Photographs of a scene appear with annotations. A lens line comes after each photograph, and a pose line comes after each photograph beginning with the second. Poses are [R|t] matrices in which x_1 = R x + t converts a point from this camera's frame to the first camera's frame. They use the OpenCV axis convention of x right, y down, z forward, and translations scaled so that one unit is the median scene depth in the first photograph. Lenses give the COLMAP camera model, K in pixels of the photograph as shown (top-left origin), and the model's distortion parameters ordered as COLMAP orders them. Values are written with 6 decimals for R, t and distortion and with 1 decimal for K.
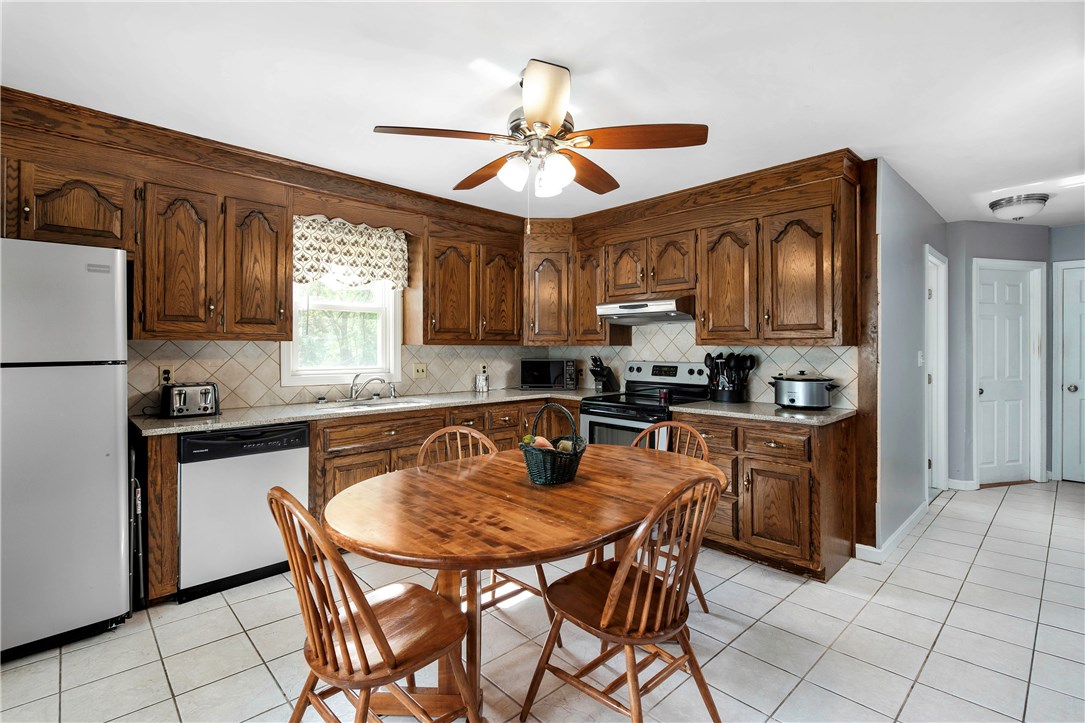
lens RADIAL K [[514.1, 0, 541.2], [0, 514.1, 351.4], [0, 0, 1]] dist [0.000255, 0.000012]
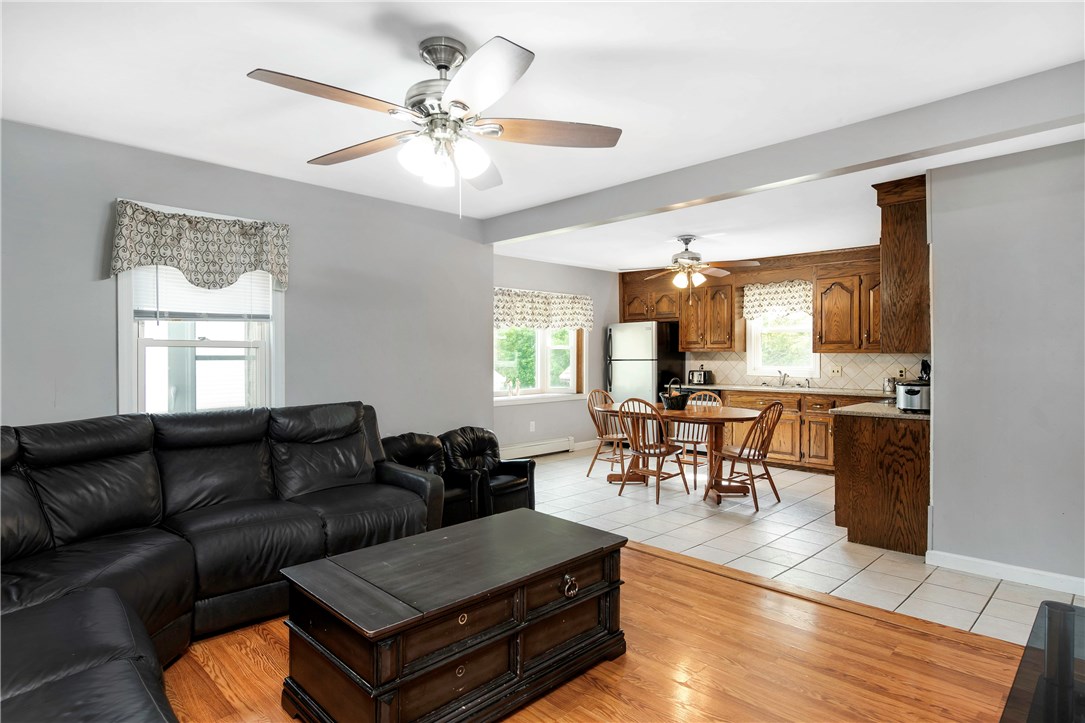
lens RADIAL K [[566.9, 0, 542.5], [0, 566.9, 361.5], [0, 0, 1]] dist [0.003518, 0.000200]
pose [[0.020513, 0.007801, -0.999759, 1.462406], [-0.011807, 0.999902, 0.007560, 0.009443], [0.999720, 0.011649, 0.020603, 0.188025]]
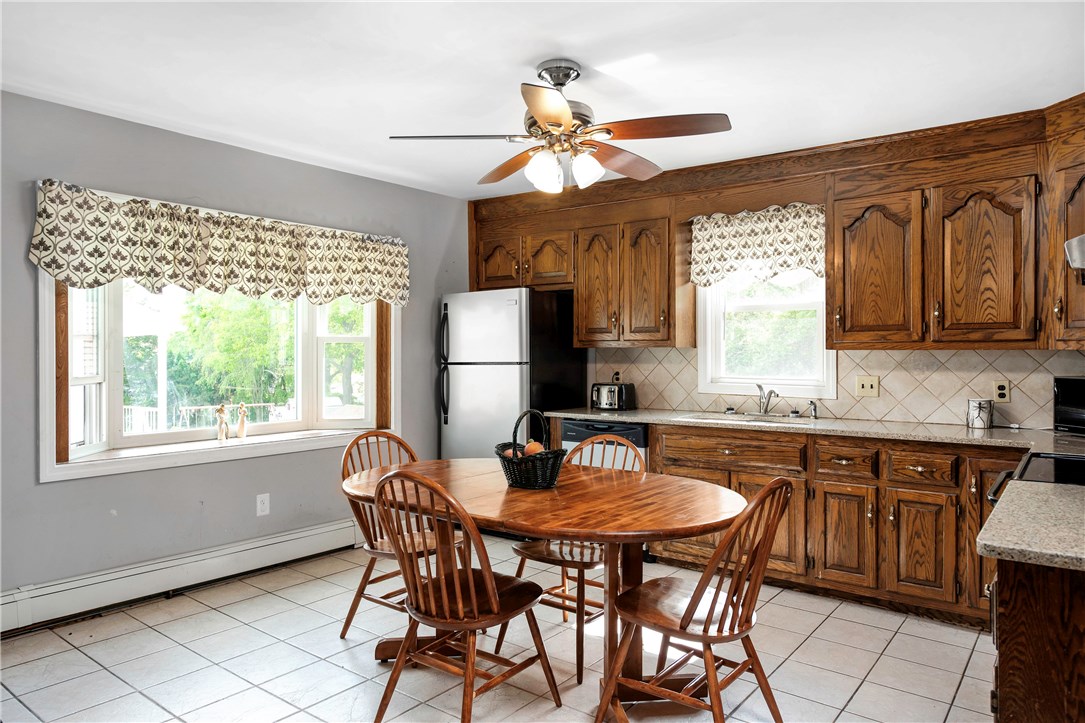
lens RADIAL K [[698.5, 0, 542.5], [0, 698.5, 361.5], [0, 0, 1]] dist [0.000234, 0.001011]
pose [[0.152234, 0.006920, -0.988320, 0.731958], [-0.011269, 0.999923, 0.005265, 0.003908], [0.988280, 0.010336, 0.152300, 0.461273]]
